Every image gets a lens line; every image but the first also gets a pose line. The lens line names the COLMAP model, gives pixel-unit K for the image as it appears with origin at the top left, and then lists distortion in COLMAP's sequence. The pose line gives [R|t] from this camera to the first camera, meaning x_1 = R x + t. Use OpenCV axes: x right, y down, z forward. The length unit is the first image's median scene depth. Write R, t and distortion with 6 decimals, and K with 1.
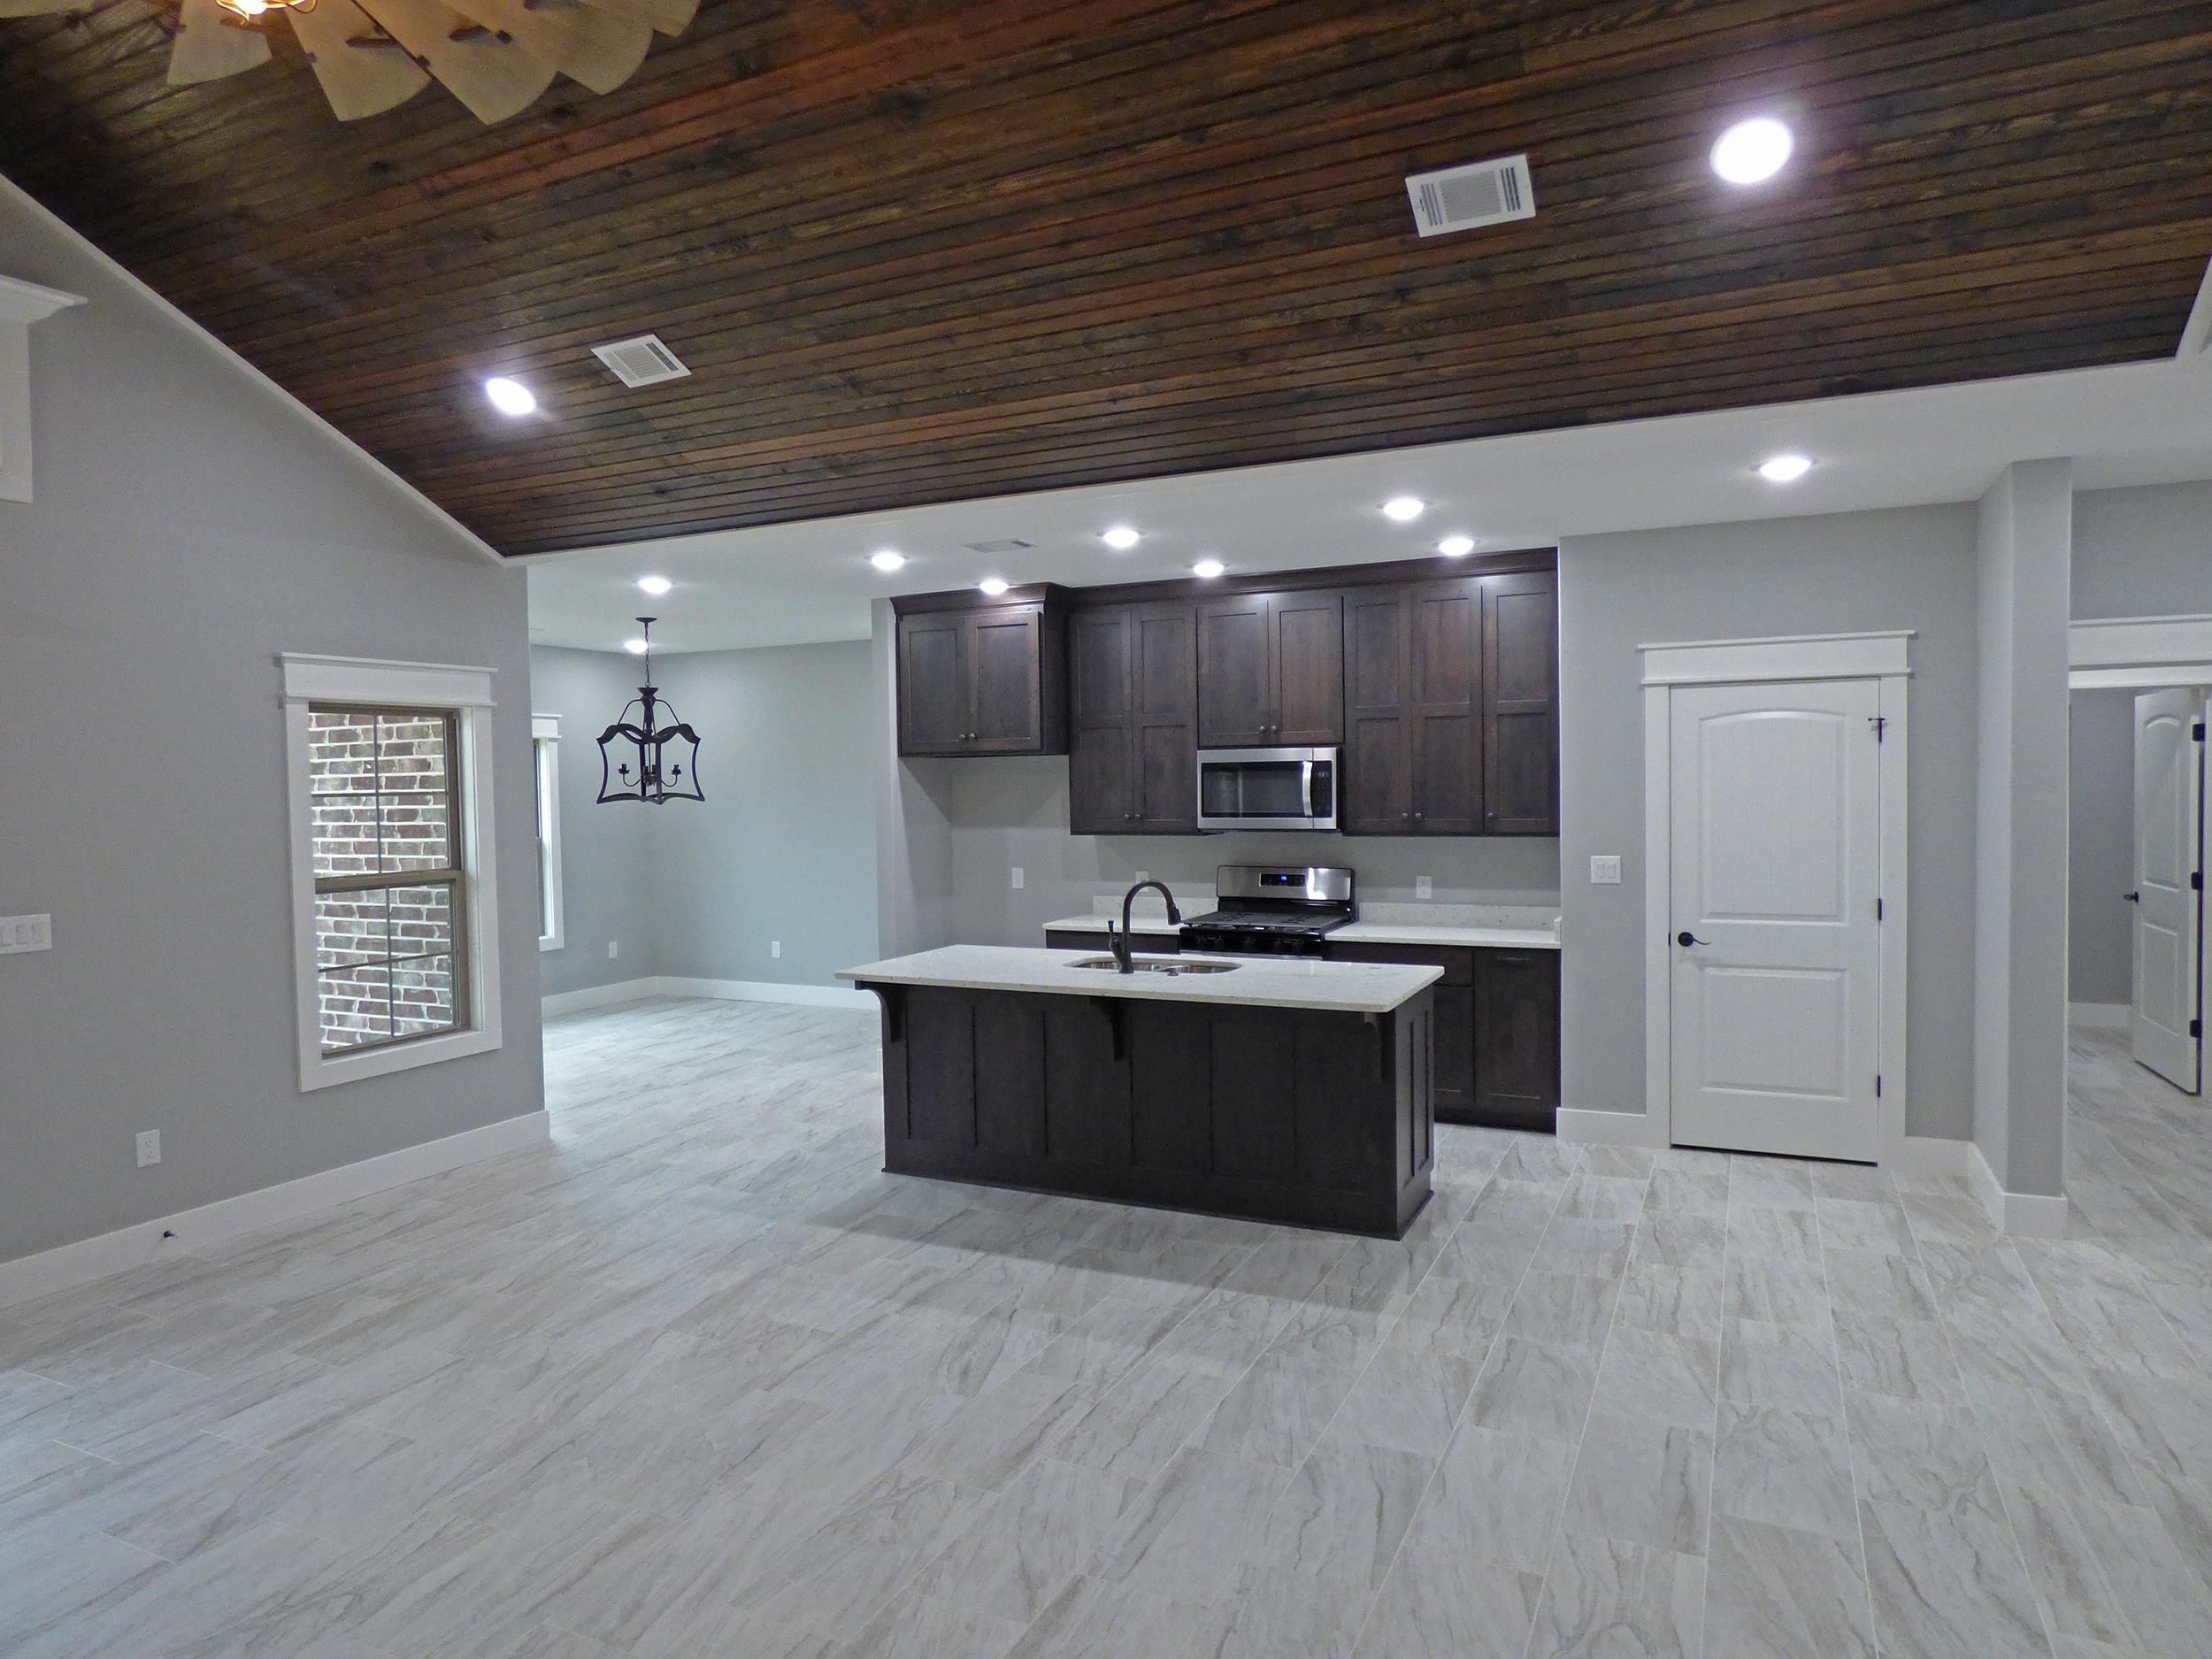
lens RADIAL K [[1339.8, 0, 1108.3], [0, 1339.8, 836.9], [0, 0, 1]] dist [-0.016963, 0.002752]
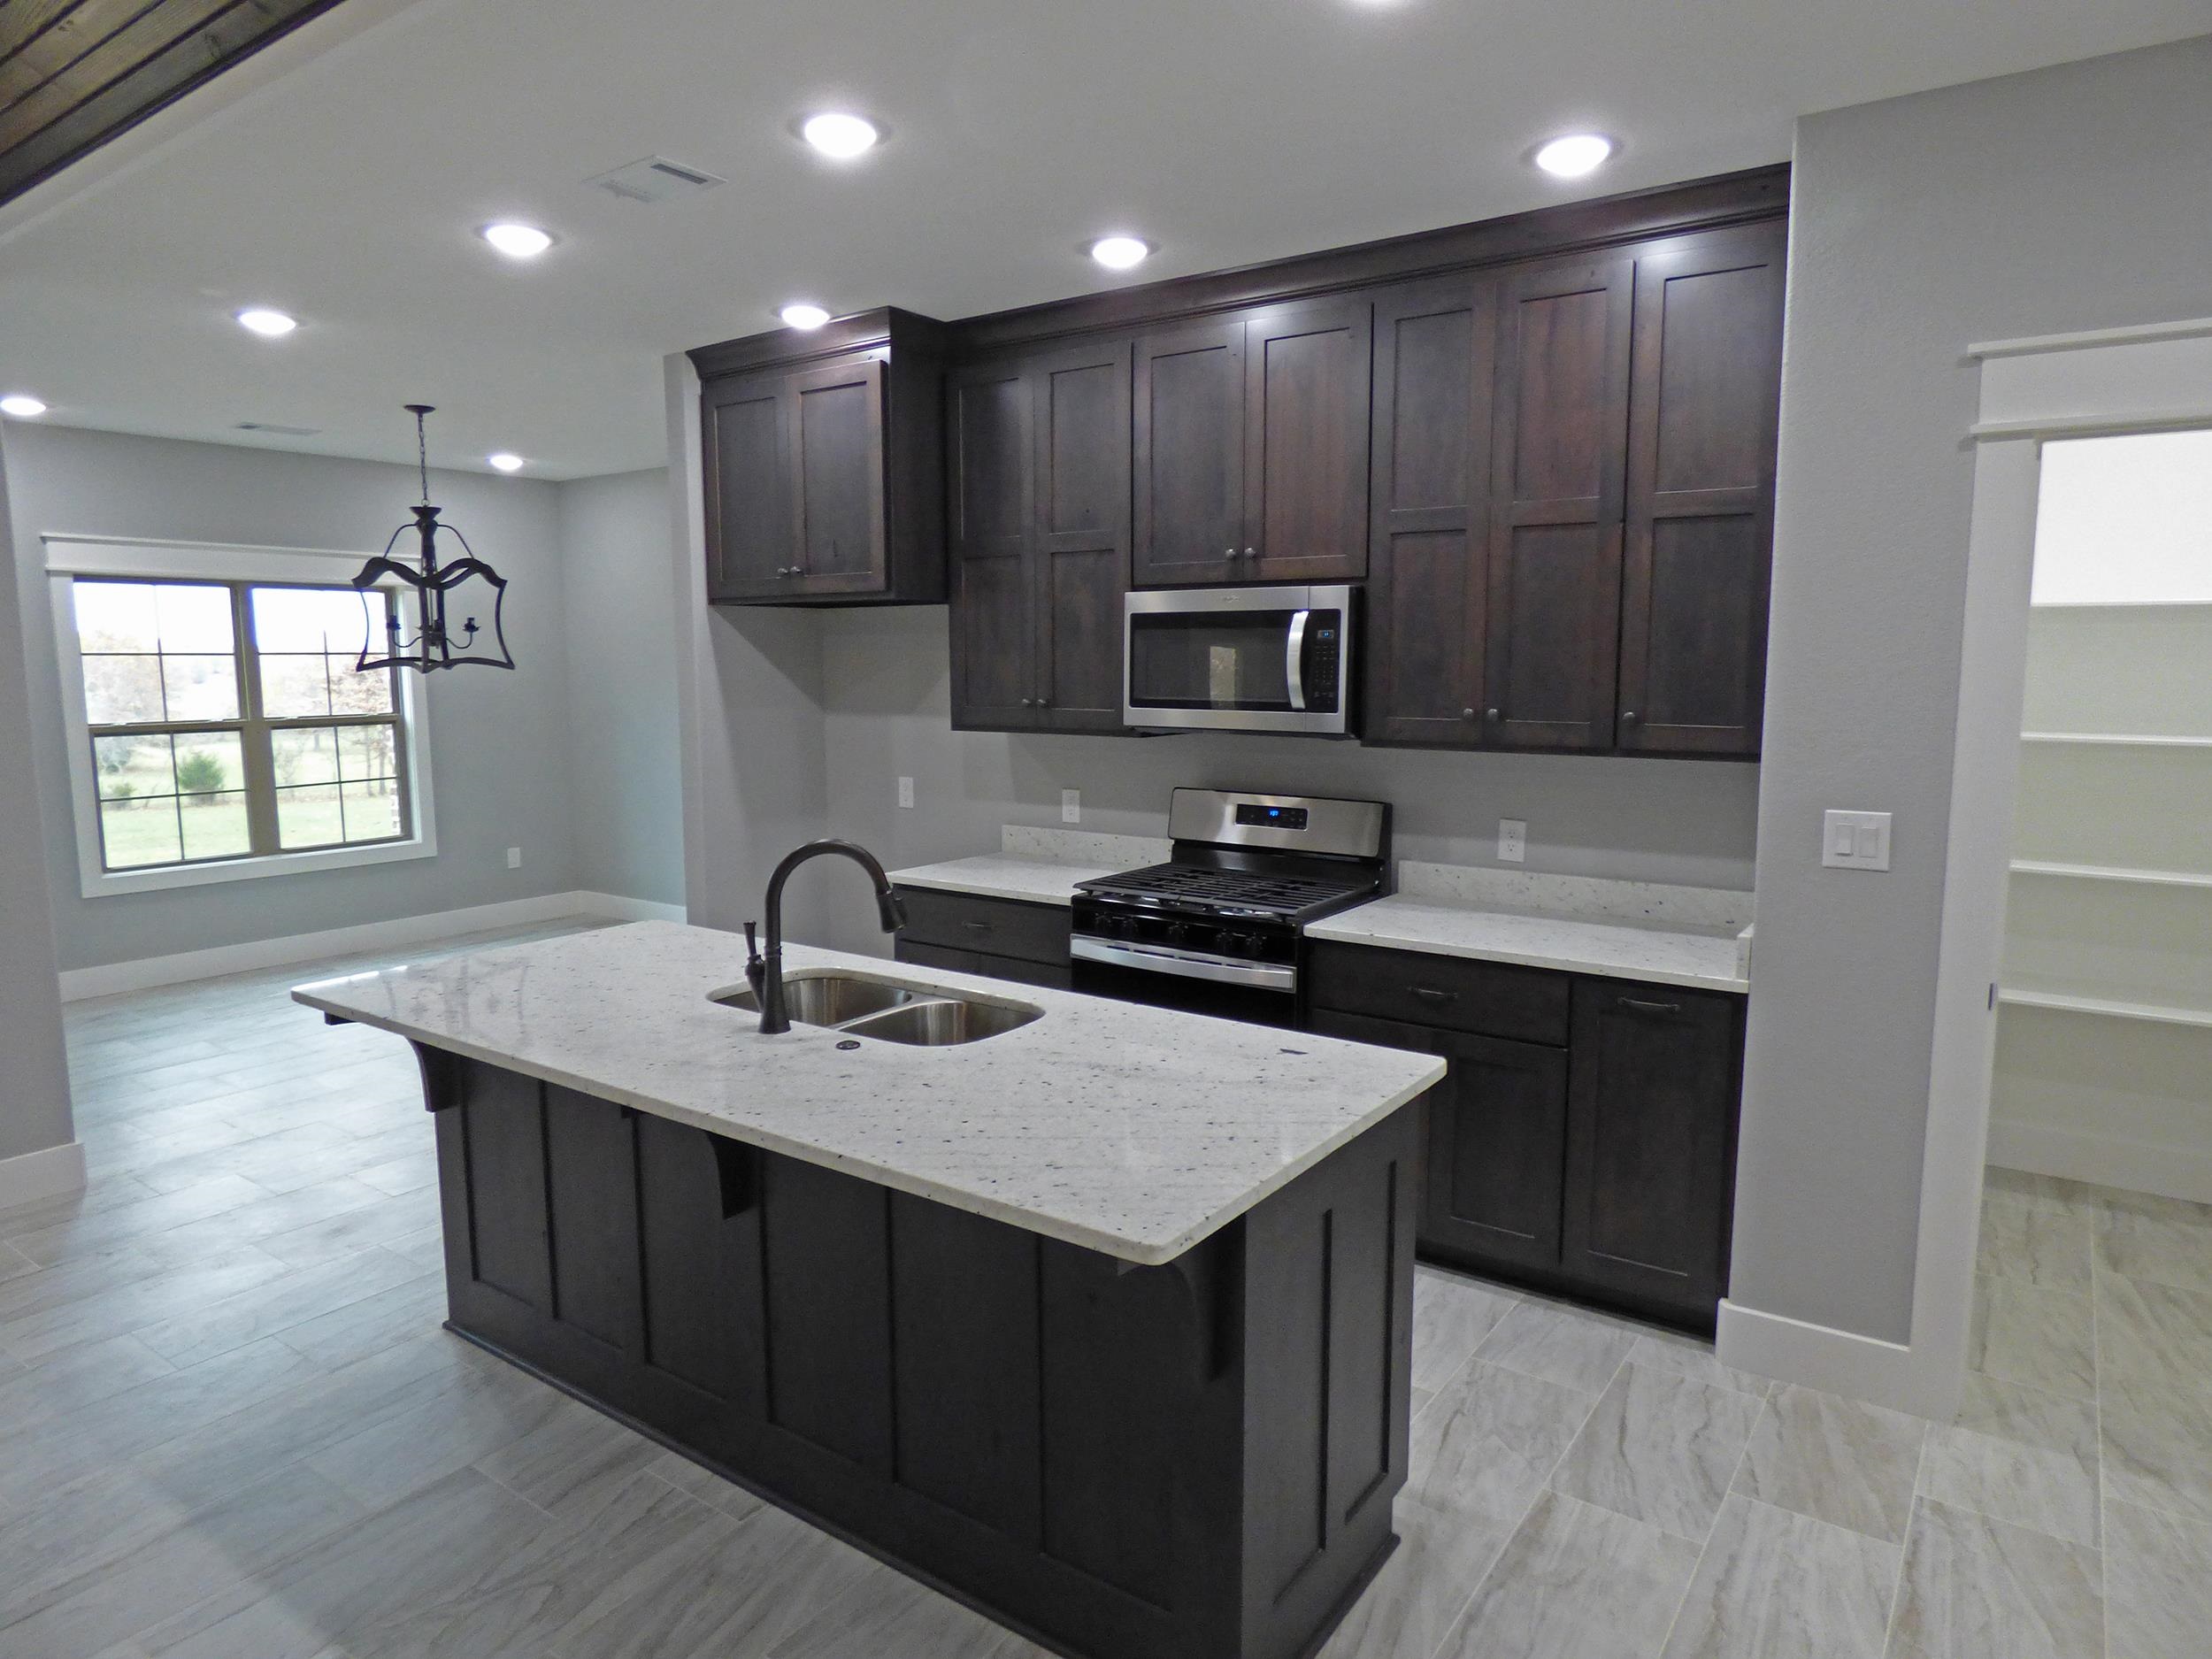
lens RADIAL K [[1339.8, 0, 1108.3], [0, 1339.8, 836.9], [0, 0, 1]] dist [-0.016963, 0.002752]
pose [[0.985122, 0.034615, -0.168335, 0.170406], [-0.018800, 0.995333, 0.094648, -0.014202], [0.170826, -0.090075, 0.981175, 0.440402]]
